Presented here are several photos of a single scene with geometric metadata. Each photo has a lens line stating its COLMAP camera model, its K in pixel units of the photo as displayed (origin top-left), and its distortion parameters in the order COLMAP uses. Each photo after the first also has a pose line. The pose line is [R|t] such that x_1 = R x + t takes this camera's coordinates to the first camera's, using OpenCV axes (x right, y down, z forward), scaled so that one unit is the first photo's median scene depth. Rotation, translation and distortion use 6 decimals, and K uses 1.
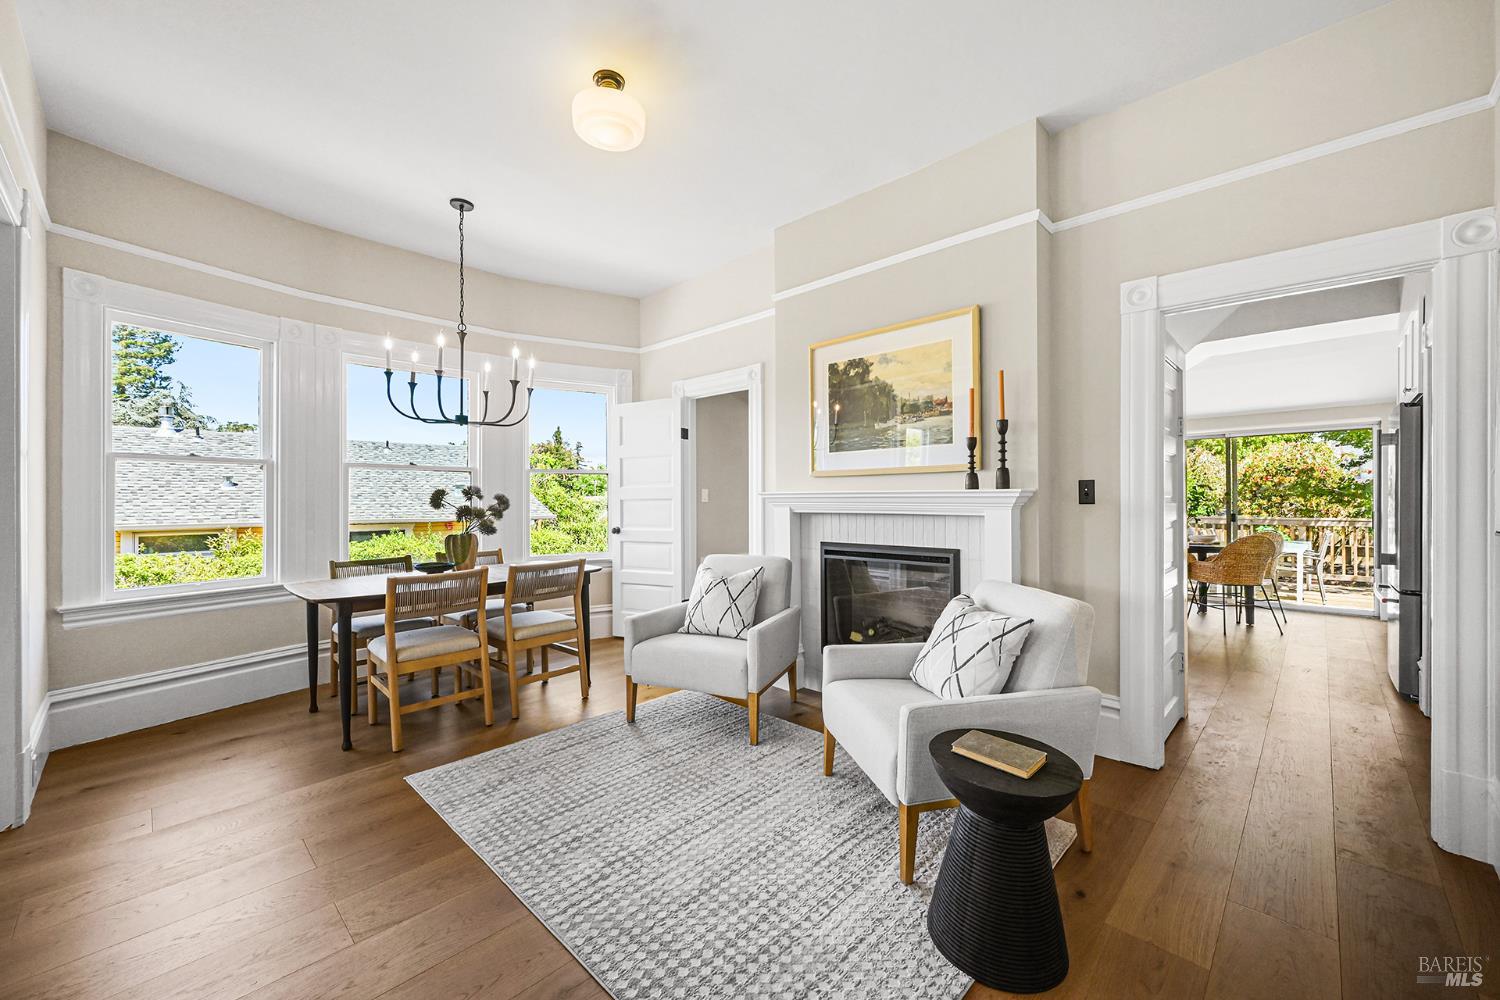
lens RADIAL K [[586.0, 0, 750.0], [0, 586.0, 500.0], [0, 0, 1]] dist [-0.000336, -0.000023]
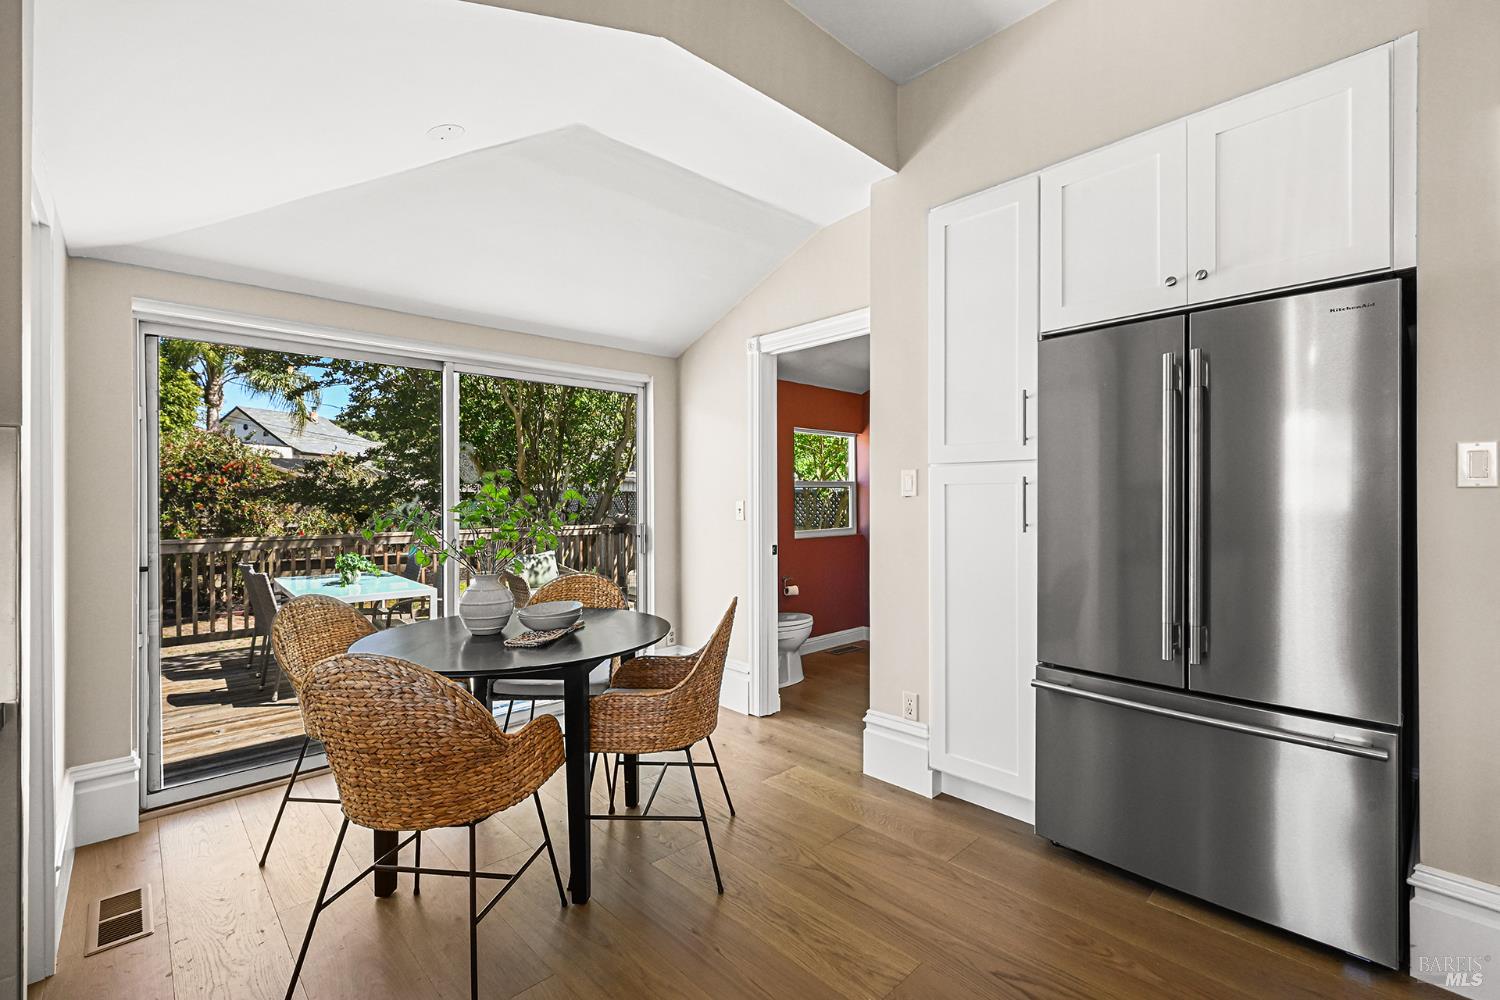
lens RADIAL K [[655.3, 0, 749.9], [0, 655.3, 497.3], [0, 0, 1]] dist [-0.000518, -0.000438]
pose [[0.040152, 0.005013, 0.999181, 0.202777], [0.008655, 0.999948, -0.005365, -0.002762], [-0.999156, 0.008863, 0.040107, 0.466897]]
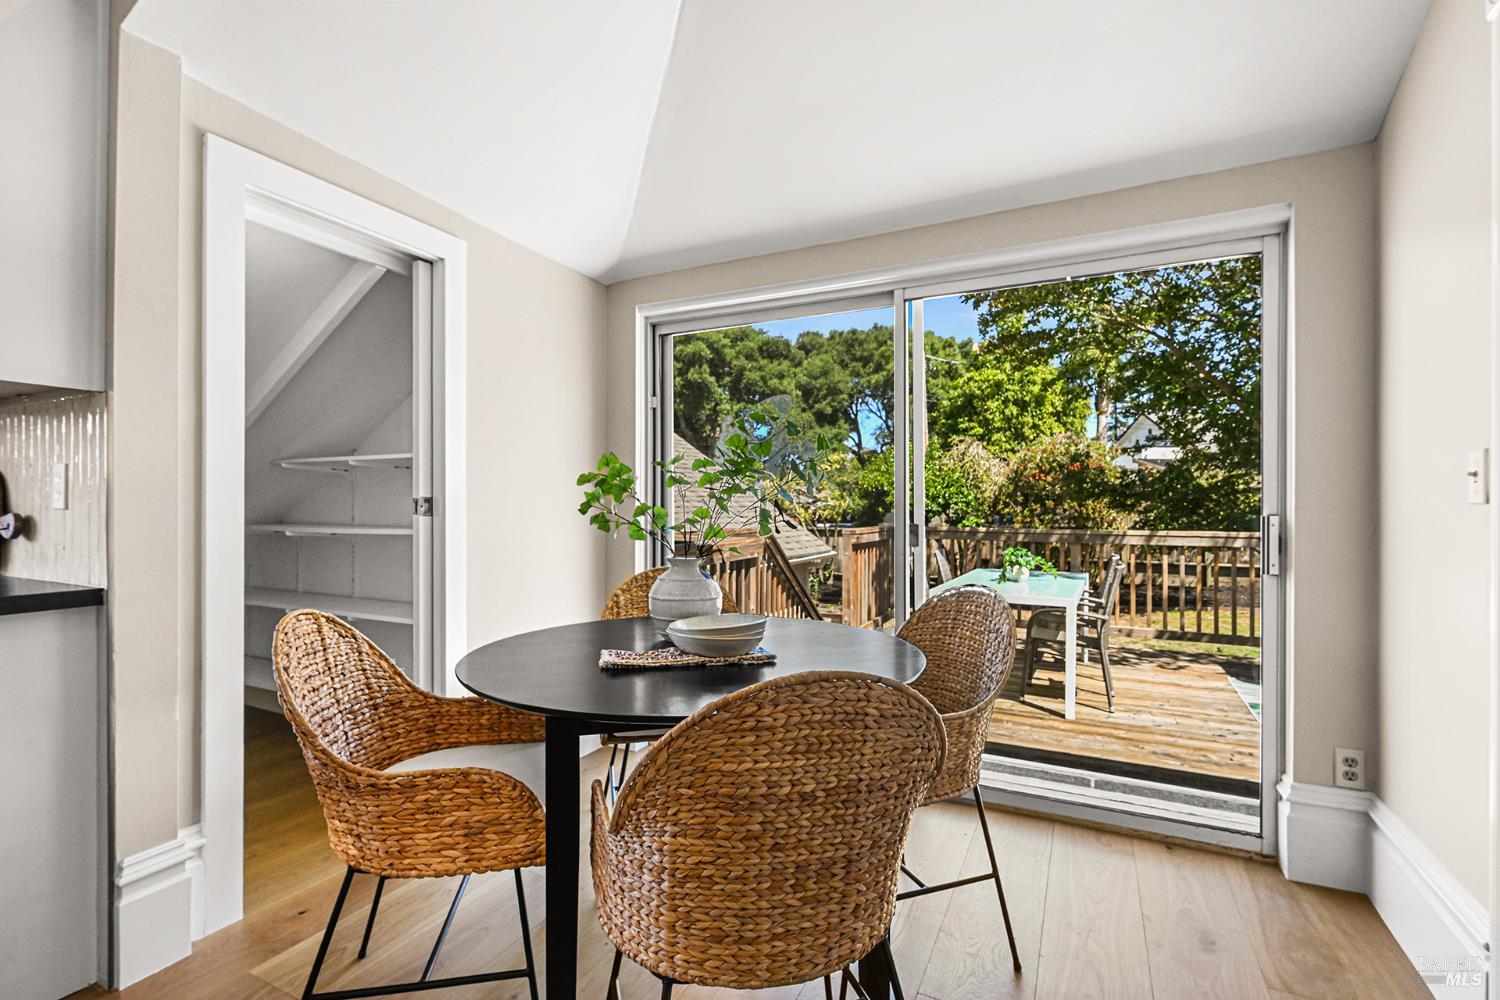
lens RADIAL K [[680.1, 0, 746.3], [0, 680.1, 504.3], [0, 0, 1]] dist [0.001763, -0.000578]
pose [[0.954214, 0.005630, 0.299073, 0.382216], [-0.004358, 0.999978, -0.004920, 0.008849], [-0.299094, 0.003391, 0.954218, 0.404748]]
